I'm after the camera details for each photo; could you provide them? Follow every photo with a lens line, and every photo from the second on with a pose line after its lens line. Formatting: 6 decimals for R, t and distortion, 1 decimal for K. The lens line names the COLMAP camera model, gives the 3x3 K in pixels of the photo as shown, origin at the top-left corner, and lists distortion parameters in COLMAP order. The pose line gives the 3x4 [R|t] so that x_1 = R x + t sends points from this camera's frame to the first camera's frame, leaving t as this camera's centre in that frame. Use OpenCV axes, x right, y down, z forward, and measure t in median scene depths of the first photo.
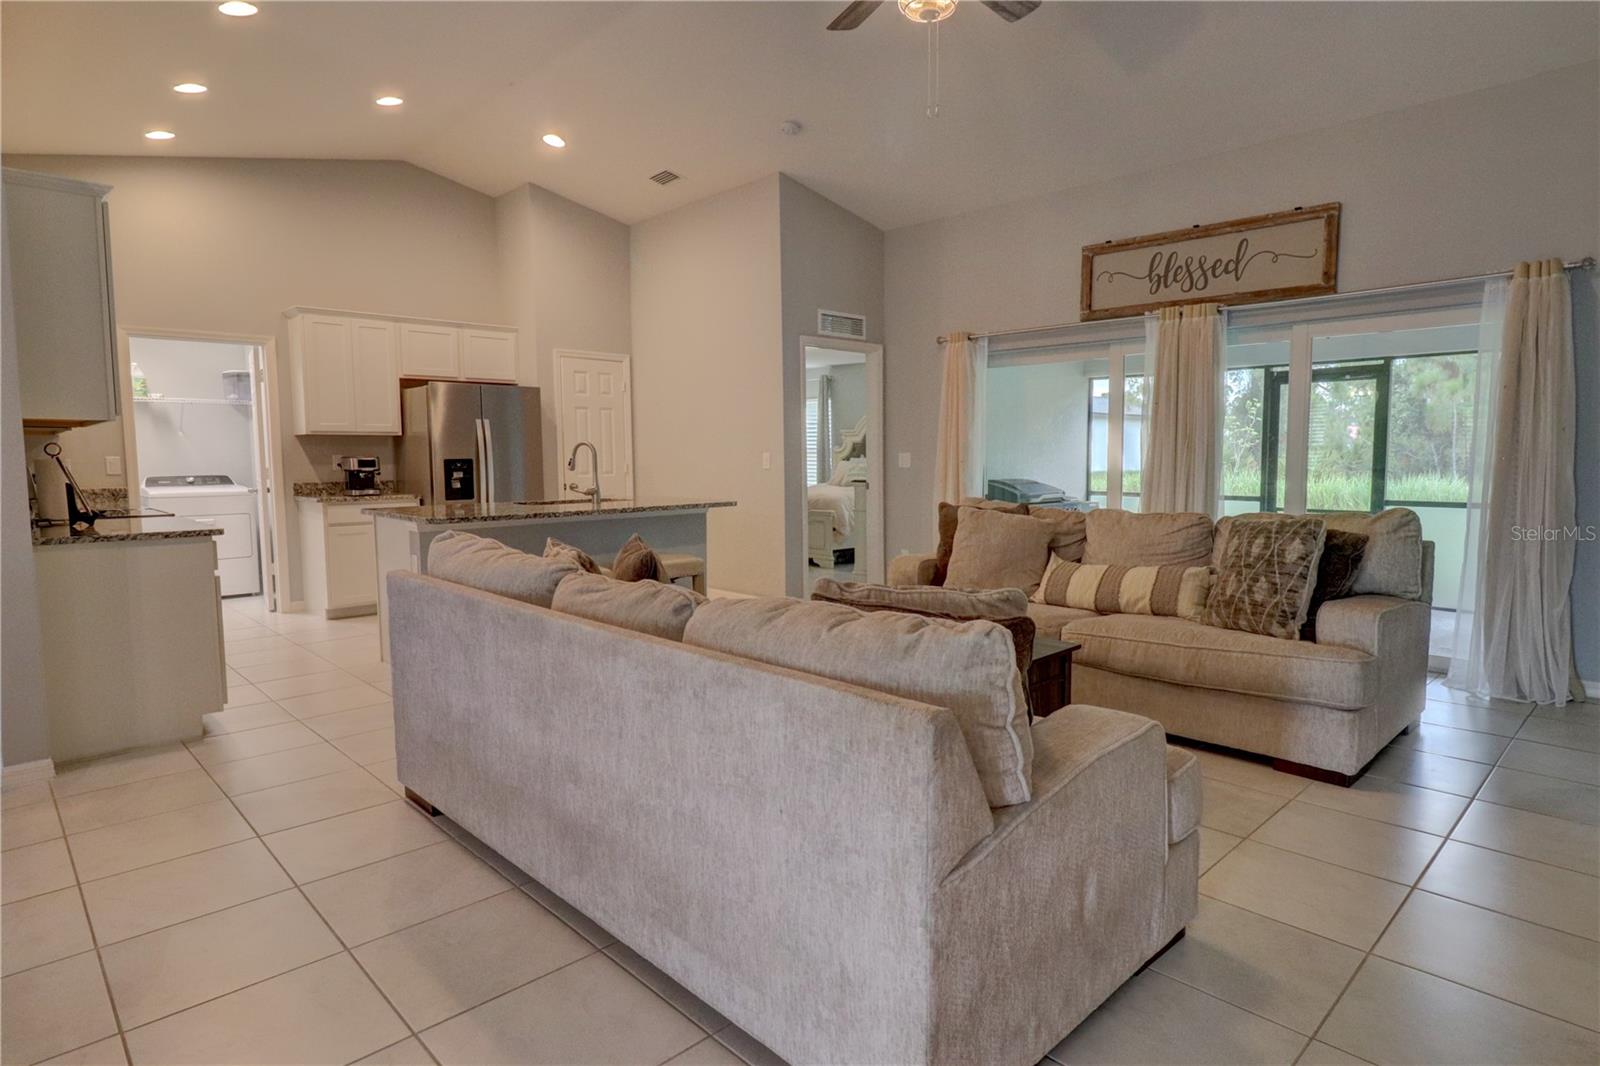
lens RADIAL K [[876.2, 0, 802.9], [0, 876.2, 525.0], [0, 0, 1]] dist [-0.001293, -0.000653]
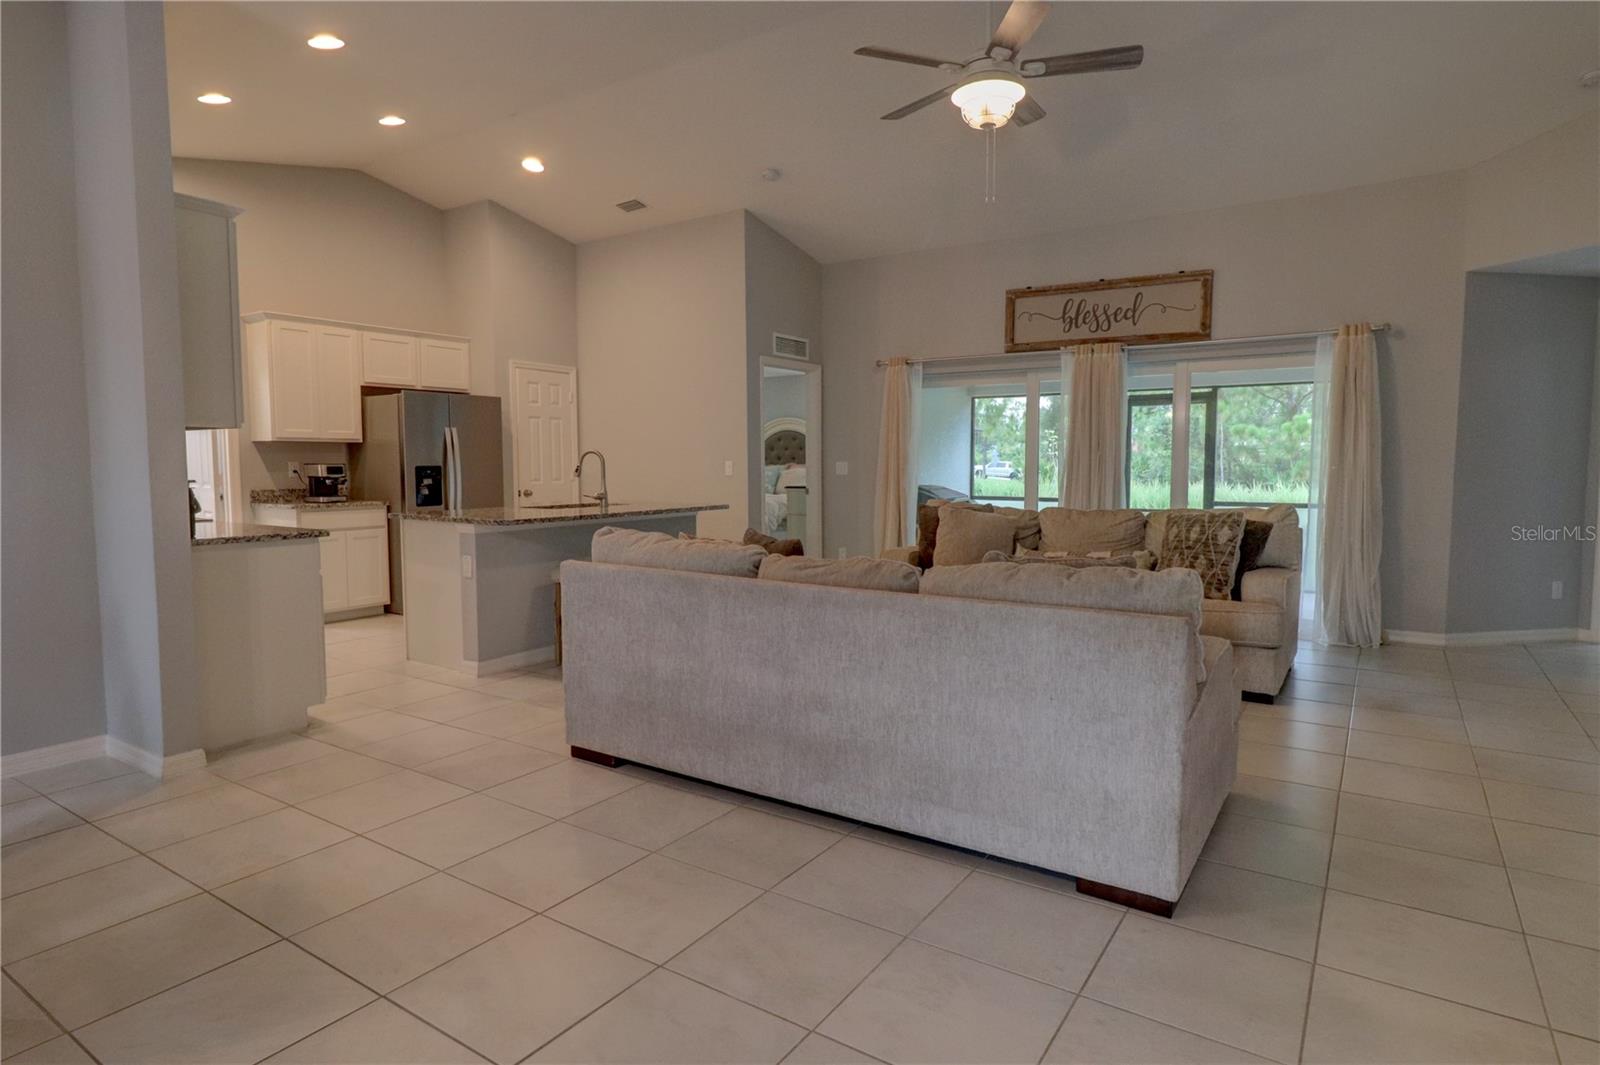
lens RADIAL K [[876.9, 0, 808.0], [0, 876.9, 521.7], [0, 0, 1]] dist [-0.001764, -0.000180]
pose [[0.976246, -0.010745, 0.216400, -0.218122], [0.013839, 0.999822, -0.012788, 0.010381], [-0.216225, 0.015479, 0.976221, -0.110715]]
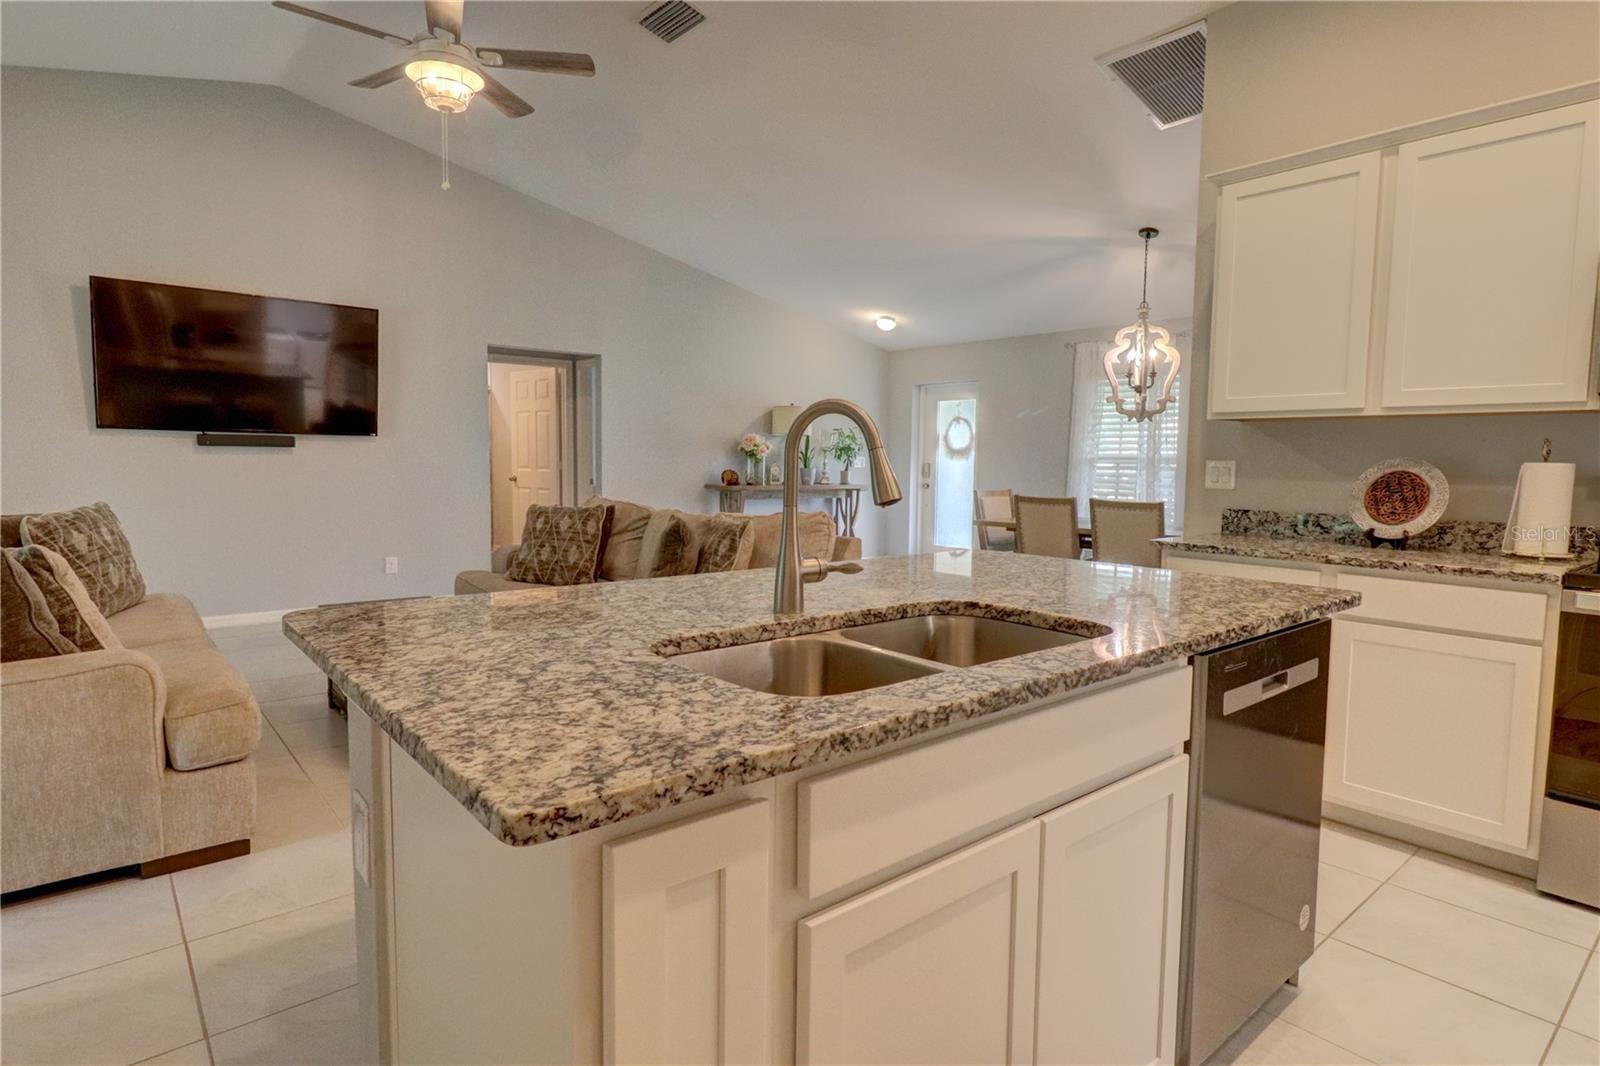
lens RADIAL K [[838.2, 0, 798.2], [0, 838.2, 510.5], [0, 0, 1]] dist [0.001257, 0.000157]
pose [[-0.997671, -0.011869, 0.067174, -0.242363], [-0.002240, 0.989916, 0.141639, -0.094913], [-0.068178, 0.141159, -0.987637, 1.231782]]
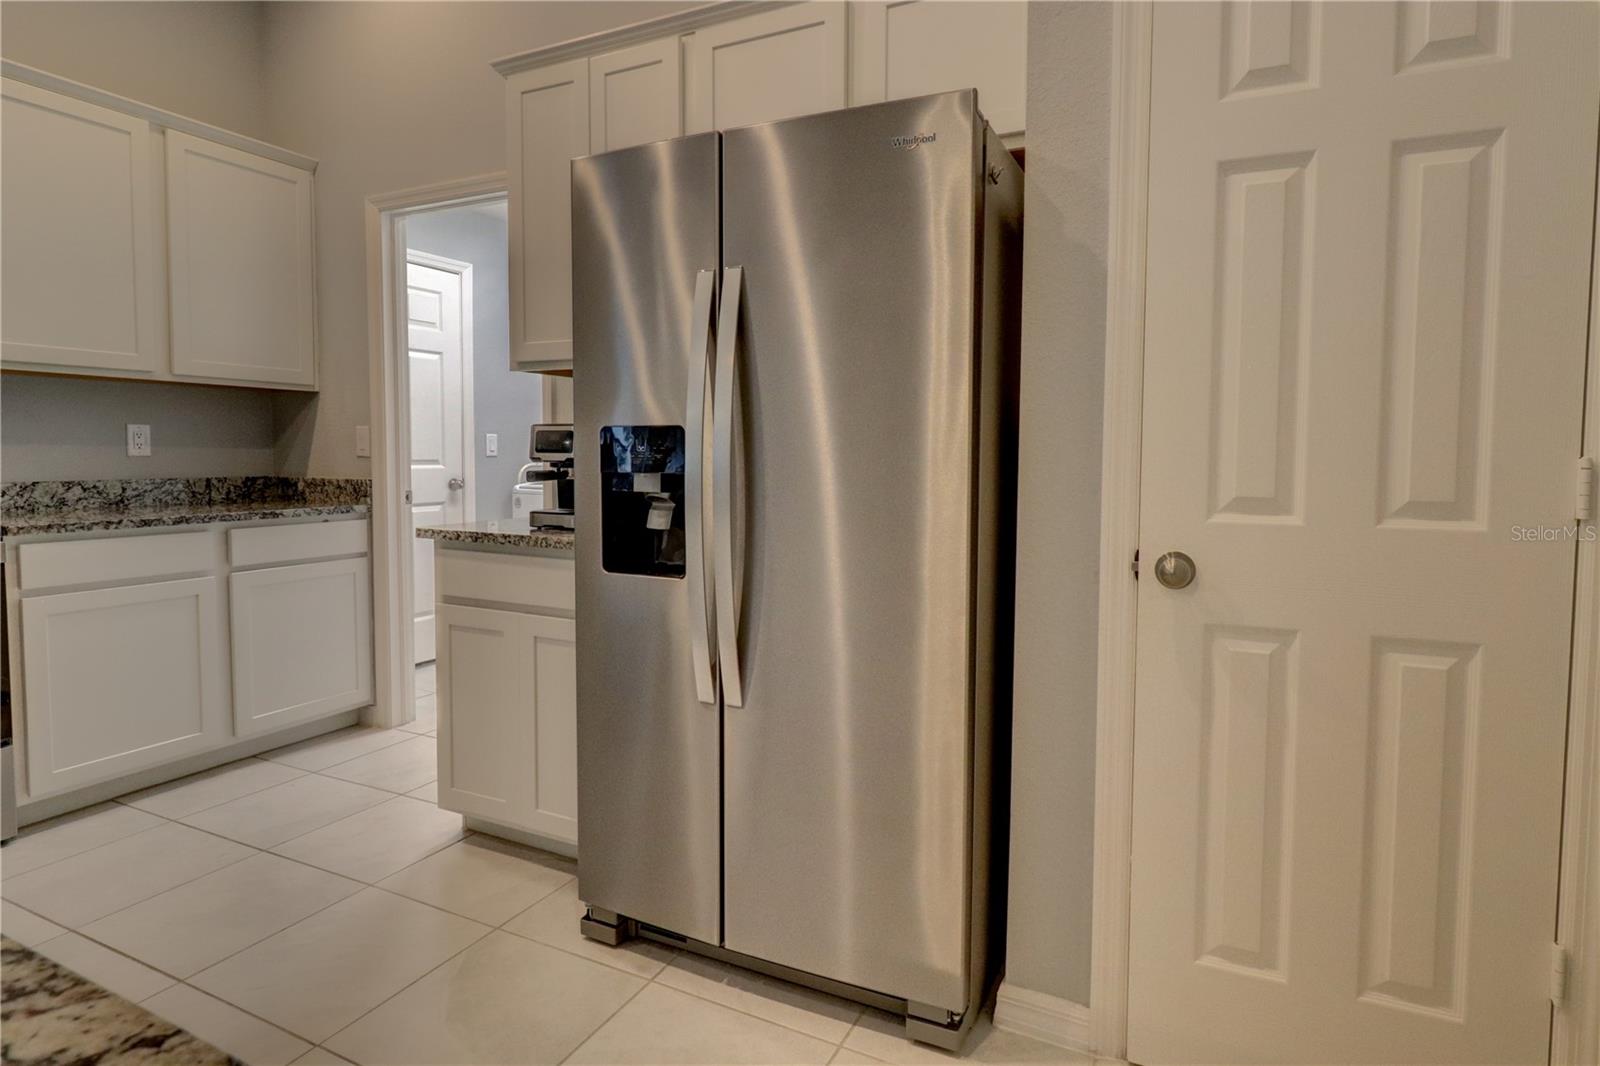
lens RADIAL K [[860.3, 0, 802.6], [0, 860.3, 495.4], [0, 0, 1]] dist [-0.000050, -0.000012]
pose [[0.341177, 0.058191, -0.938196, -0.145637], [-0.087241, 0.995734, 0.030034, -0.078924], [0.935942, 0.071602, 0.344799, 1.140540]]
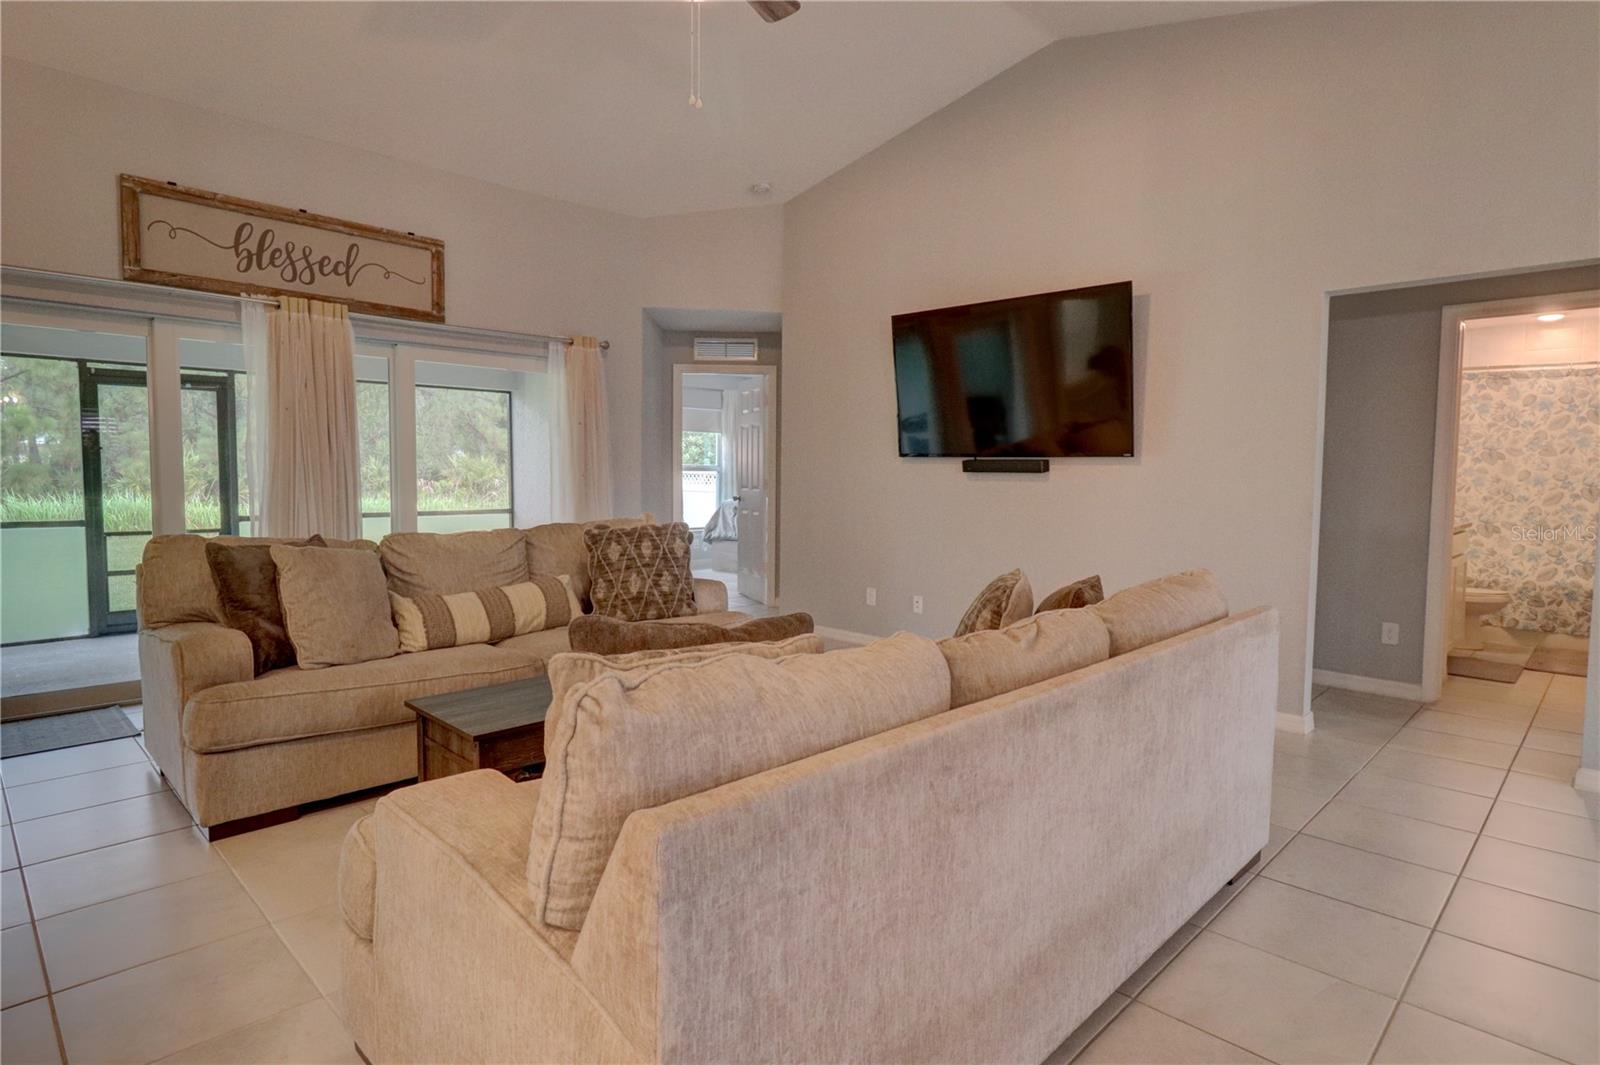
lens RADIAL K [[867.9, 0, 829.3], [0, 867.9, 523.4], [0, 0, 1]] dist [0.001243, -0.000624]
pose [[-0.040179, -0.052830, 0.997795, -0.436967], [0.070696, 0.995948, 0.055579, -0.037504], [-0.996688, 0.072773, -0.036281, 0.501348]]
